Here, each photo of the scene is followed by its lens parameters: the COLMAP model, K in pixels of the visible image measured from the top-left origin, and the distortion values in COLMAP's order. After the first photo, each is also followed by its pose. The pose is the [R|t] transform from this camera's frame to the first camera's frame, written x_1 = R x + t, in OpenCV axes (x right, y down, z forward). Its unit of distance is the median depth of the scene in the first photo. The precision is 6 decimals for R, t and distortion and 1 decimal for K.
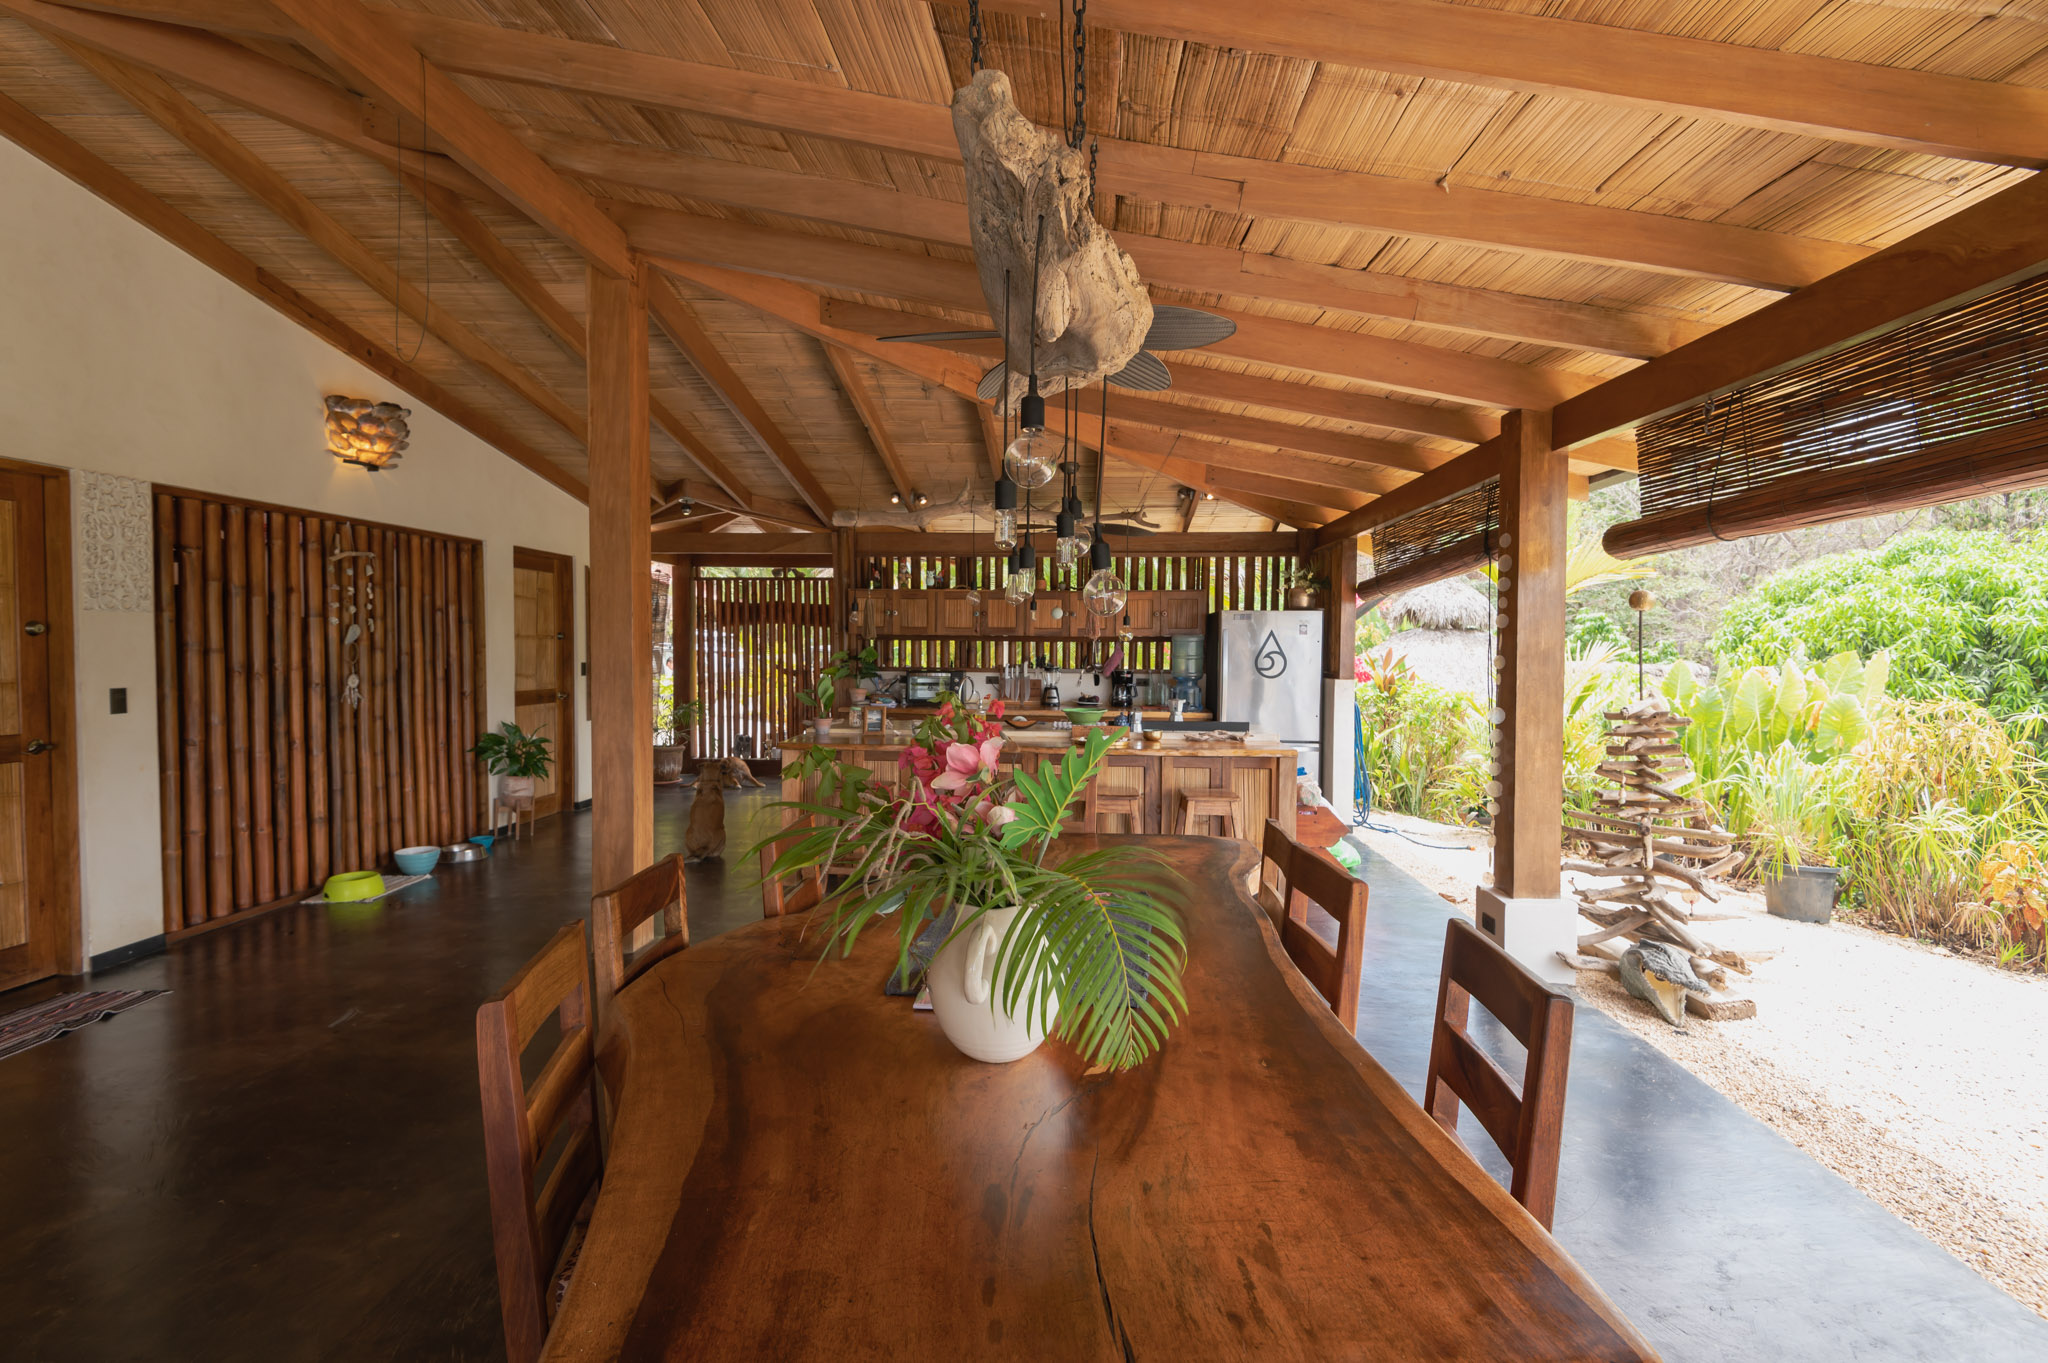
lens RADIAL K [[917.7, 0, 1026.4], [0, 917.7, 674.9], [0, 0, 1]] dist [-0.001587, -0.000495]
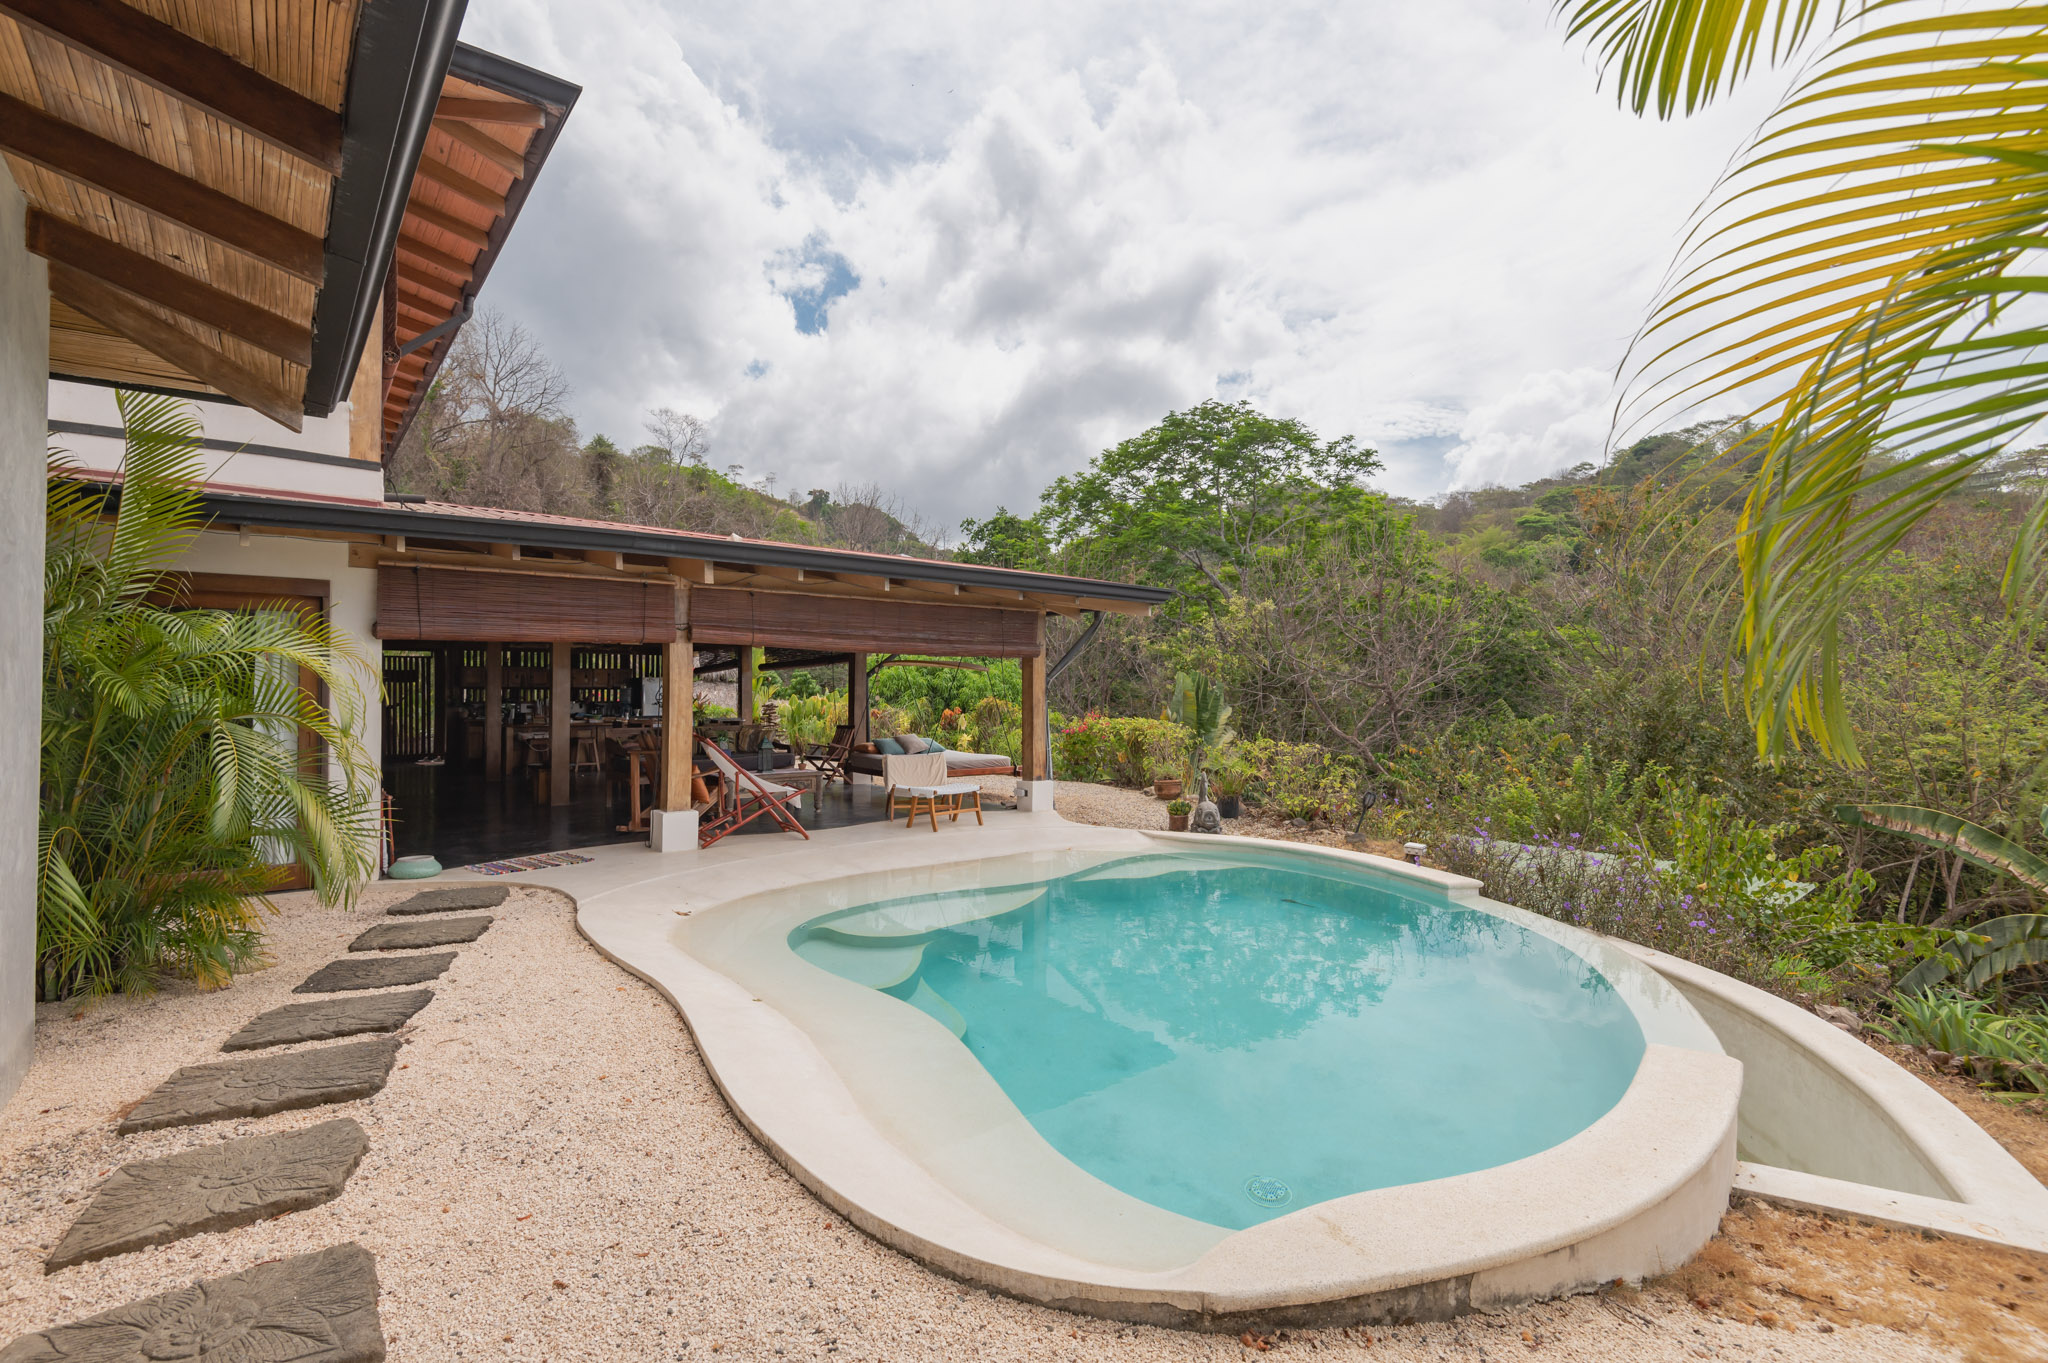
lens RADIAL K [[949.9, 0, 1060.6], [0, 949.9, 678.7], [0, 0, 1]] dist [-0.001335, -0.000265]
pose [[0.714107, 0.003898, 0.700026, -0.794465], [0.030555, 0.998858, -0.036731, 0.065997], [-0.699370, 0.047620, 0.713172, -1.693863]]
